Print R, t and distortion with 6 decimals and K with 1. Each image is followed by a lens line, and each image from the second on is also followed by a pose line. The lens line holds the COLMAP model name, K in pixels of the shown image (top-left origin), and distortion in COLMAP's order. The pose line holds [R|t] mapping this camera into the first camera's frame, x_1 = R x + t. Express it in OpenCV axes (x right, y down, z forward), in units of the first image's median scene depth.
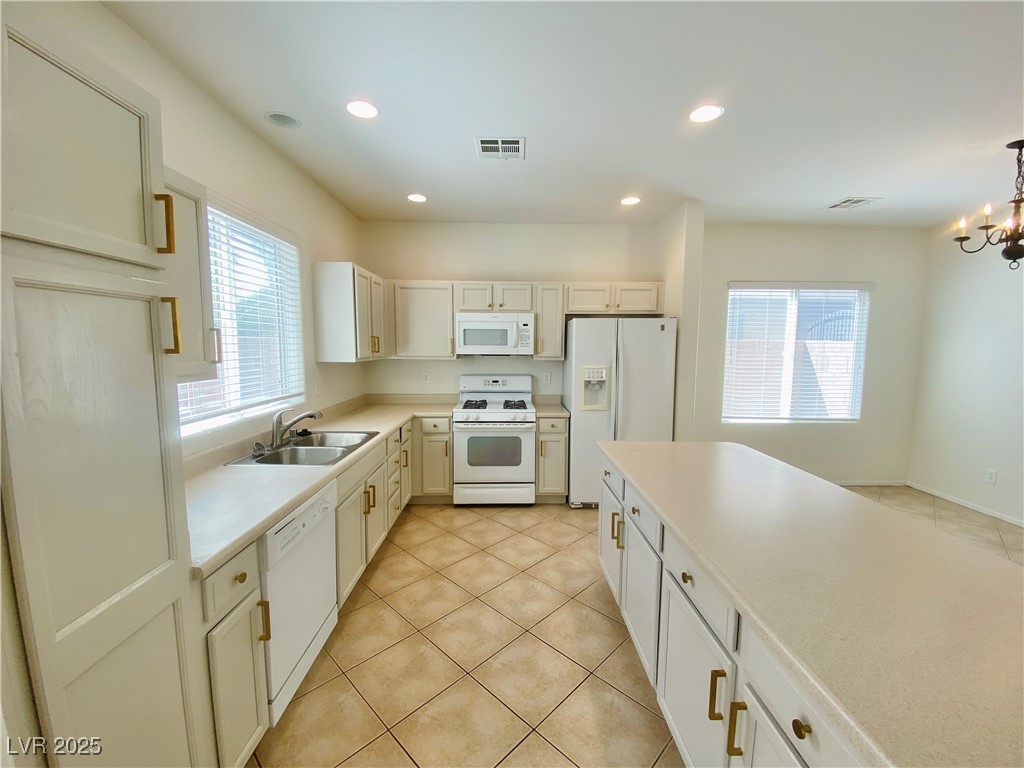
lens RADIAL K [[409.4, 0, 512.0], [0, 409.4, 384.0], [0, 0, 1]] dist [0.022745, -0.022394]
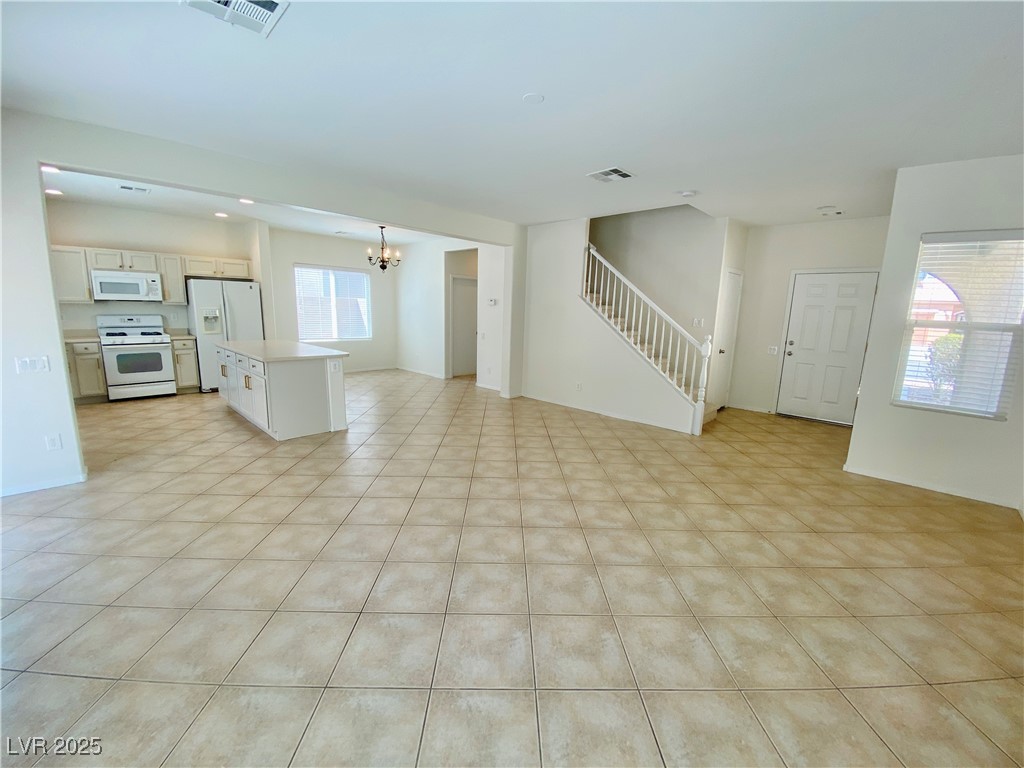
lens RADIAL K [[415.7, 0, 510.0], [0, 415.7, 383.6], [0, 0, 1]] dist [0.022123, -0.022440]
pose [[0.705513, -0.113434, 0.699560, -0.168689], [0.046034, 0.992358, 0.114485, 0.125490], [-0.707200, -0.048567, 0.705343, -1.120360]]
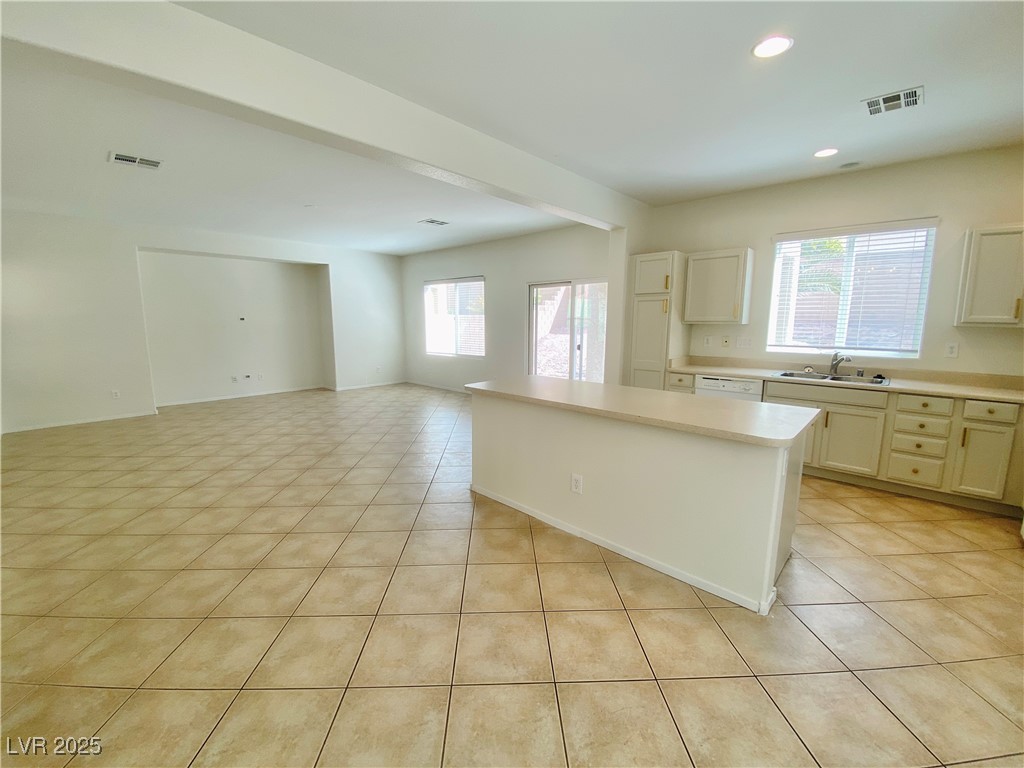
lens RADIAL K [[409.4, 0, 512.0], [0, 409.4, 384.0], [0, 0, 1]] dist [0.022745, -0.022394]
pose [[-0.692266, 0.104387, -0.714053, 0.930523], [-0.074530, 0.973849, 0.214622, -0.040692], [0.717783, 0.201794, -0.666383, 0.775425]]
